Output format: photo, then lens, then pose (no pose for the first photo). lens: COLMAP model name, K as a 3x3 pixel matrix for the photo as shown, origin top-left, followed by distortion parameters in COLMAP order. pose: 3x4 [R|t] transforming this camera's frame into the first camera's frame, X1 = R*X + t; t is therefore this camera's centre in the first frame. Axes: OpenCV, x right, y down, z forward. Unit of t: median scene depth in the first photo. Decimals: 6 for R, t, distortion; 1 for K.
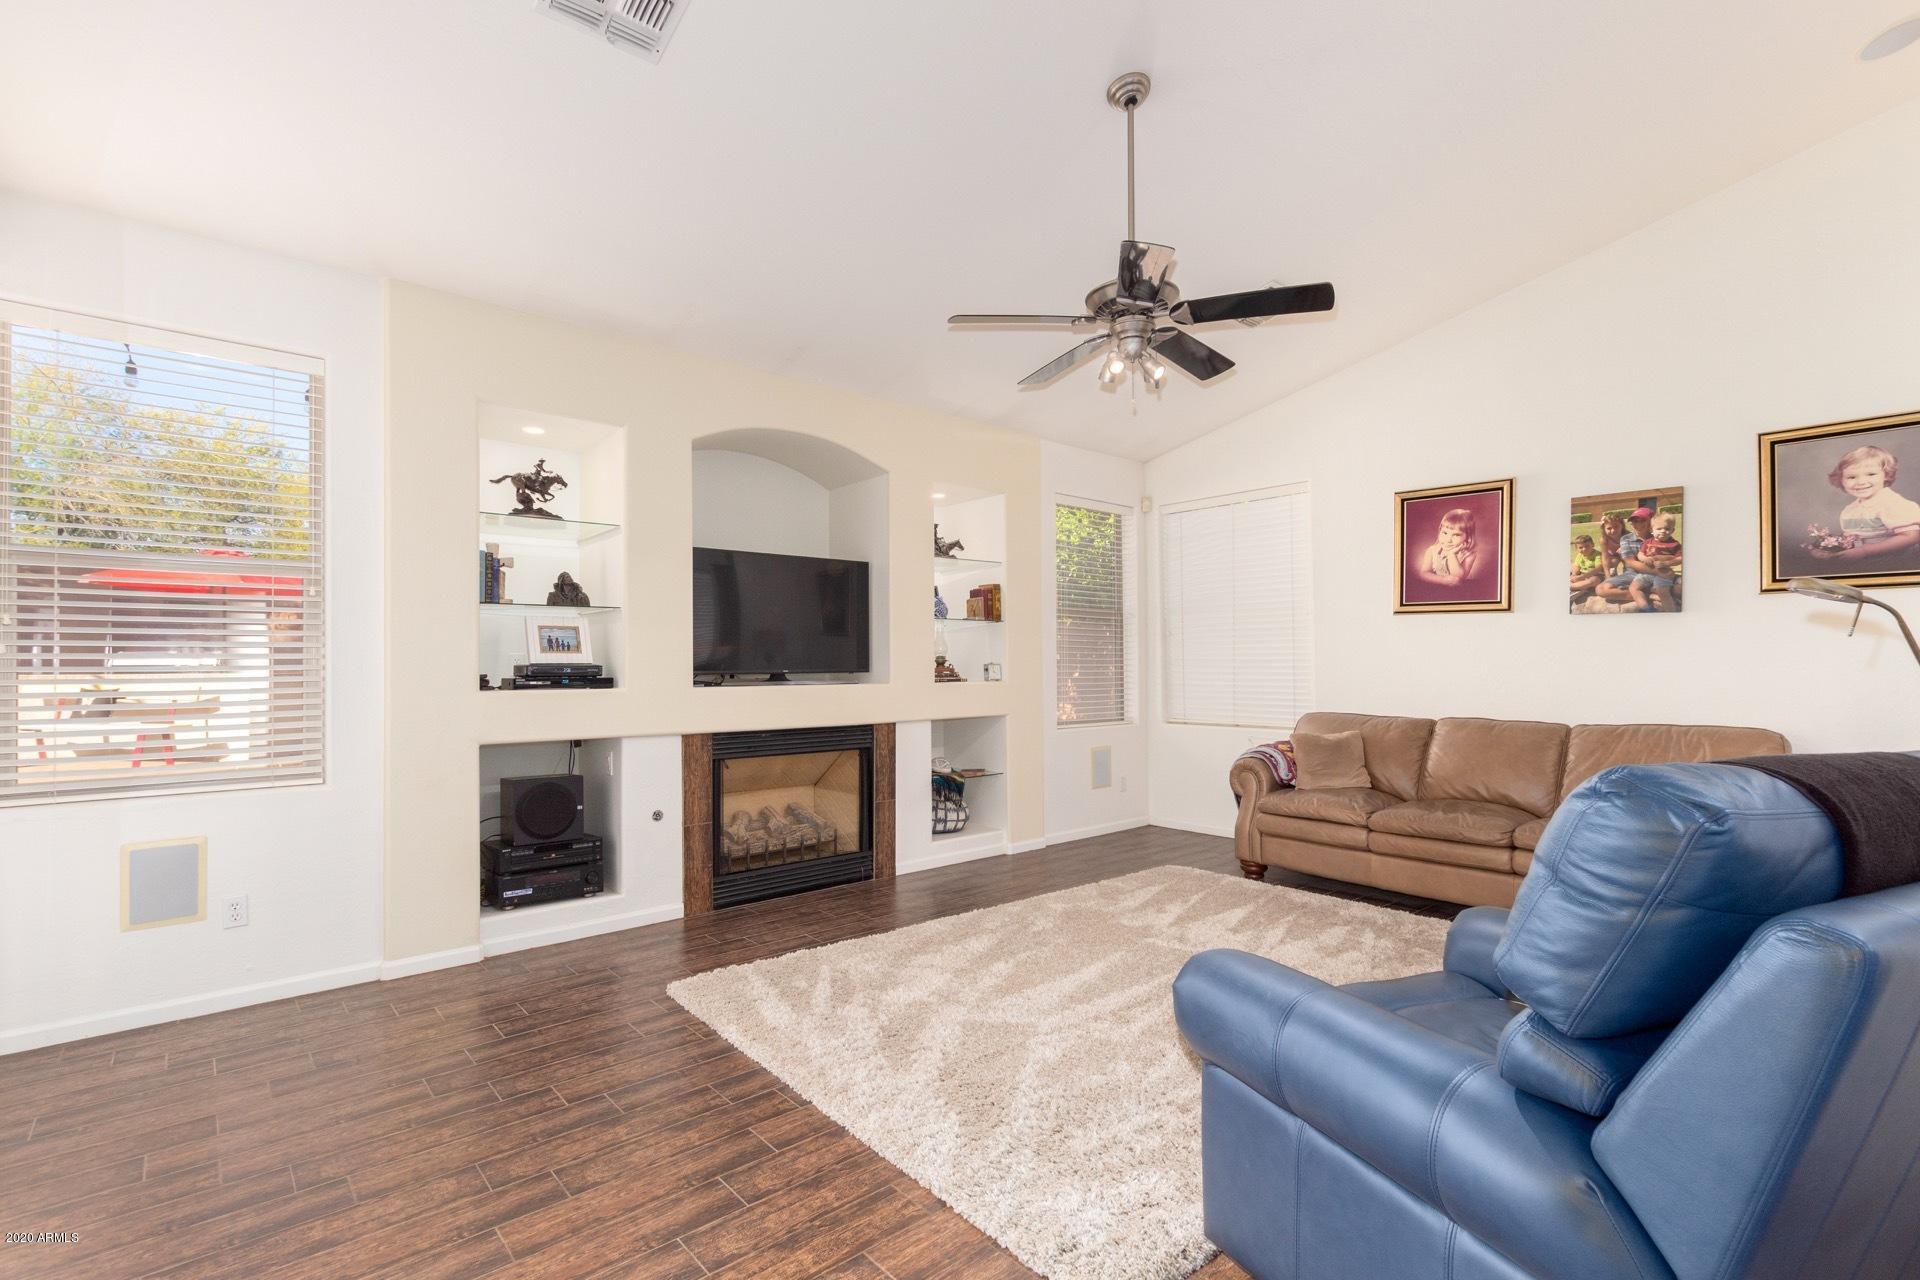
lens RADIAL K [[876.1, 0, 960.9], [0, 876.1, 674.0], [0, 0, 1]] dist [0.004820, -0.001227]
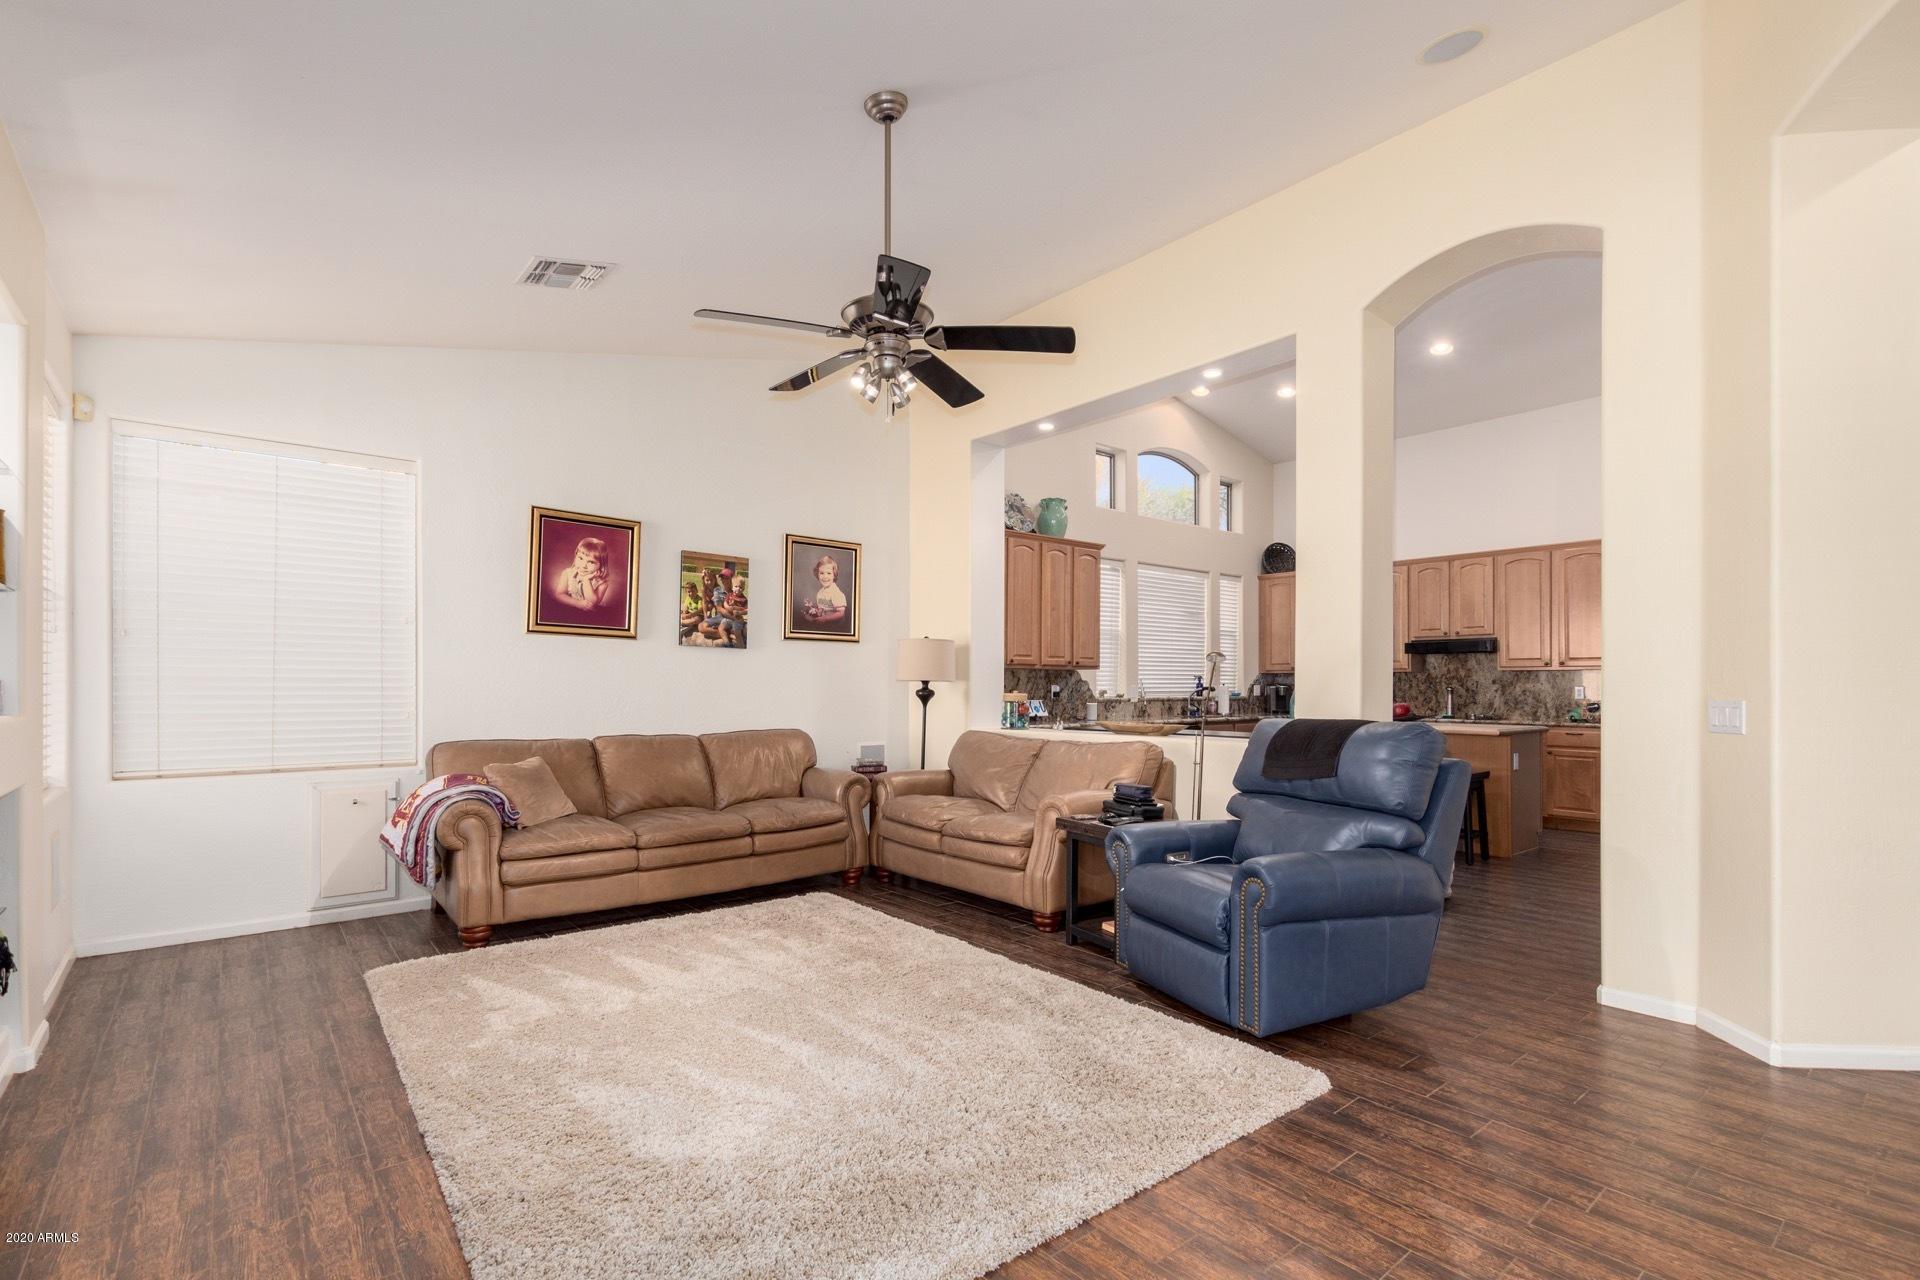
lens RADIAL K [[879.8, 0, 960.7], [0, 879.8, 688.4], [0, 0, 1]] dist [0.002170, 0.000257]
pose [[0.028026, 0.005178, 0.999594, -0.537155], [0.008797, 0.999947, -0.005427, 0.002205], [-0.999568, 0.008945, 0.027979, 0.601642]]
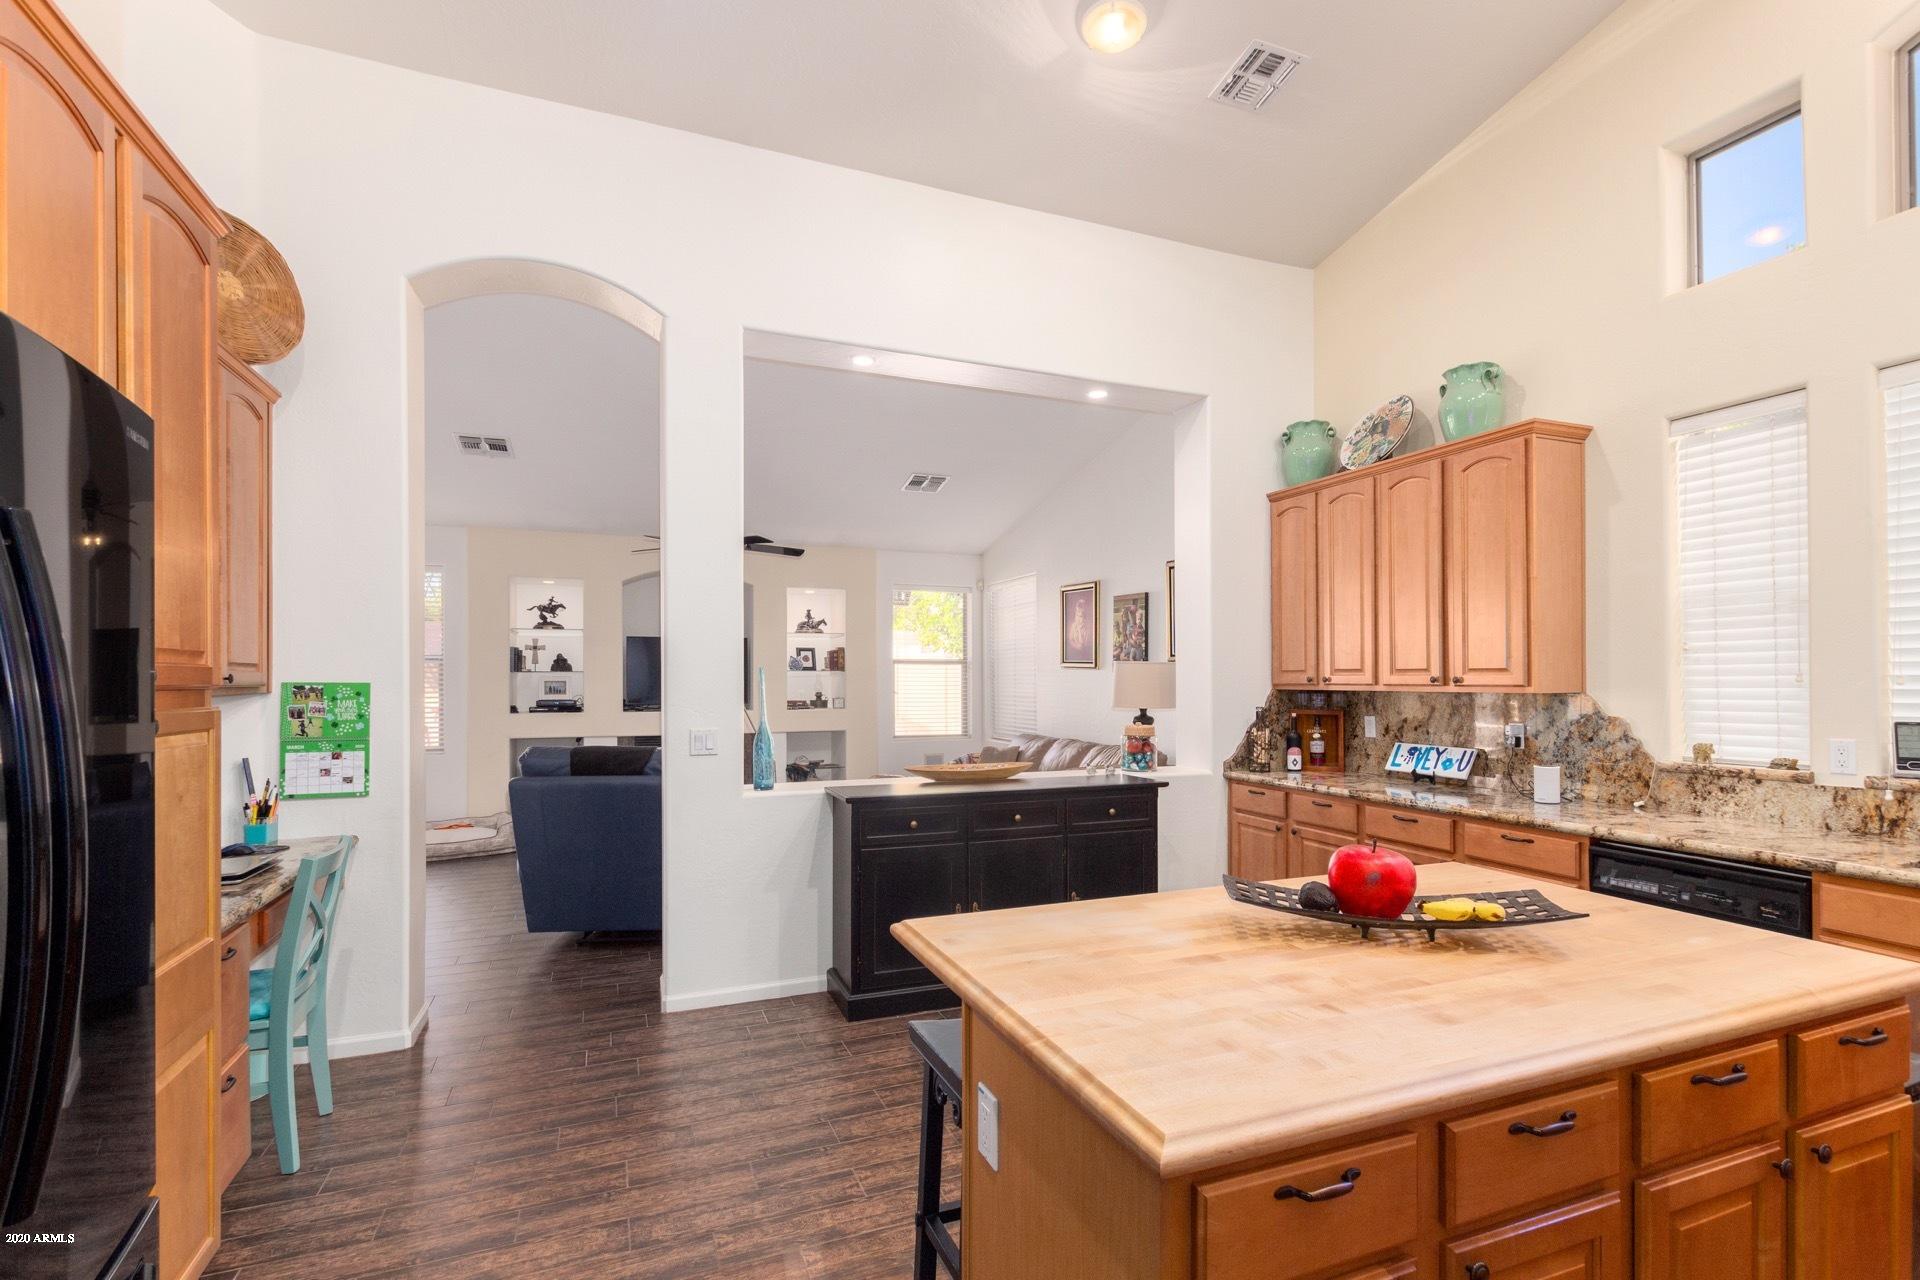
lens RADIAL K [[902.7, 0, 969.7], [0, 902.7, 685.3], [0, 0, 1]] dist [0.001874, -0.000076]
pose [[0.945172, 0.005831, -0.326520, 1.007236], [-0.005991, 0.999982, 0.000517, -0.047000], [0.326518, 0.001467, 0.945190, -0.579907]]
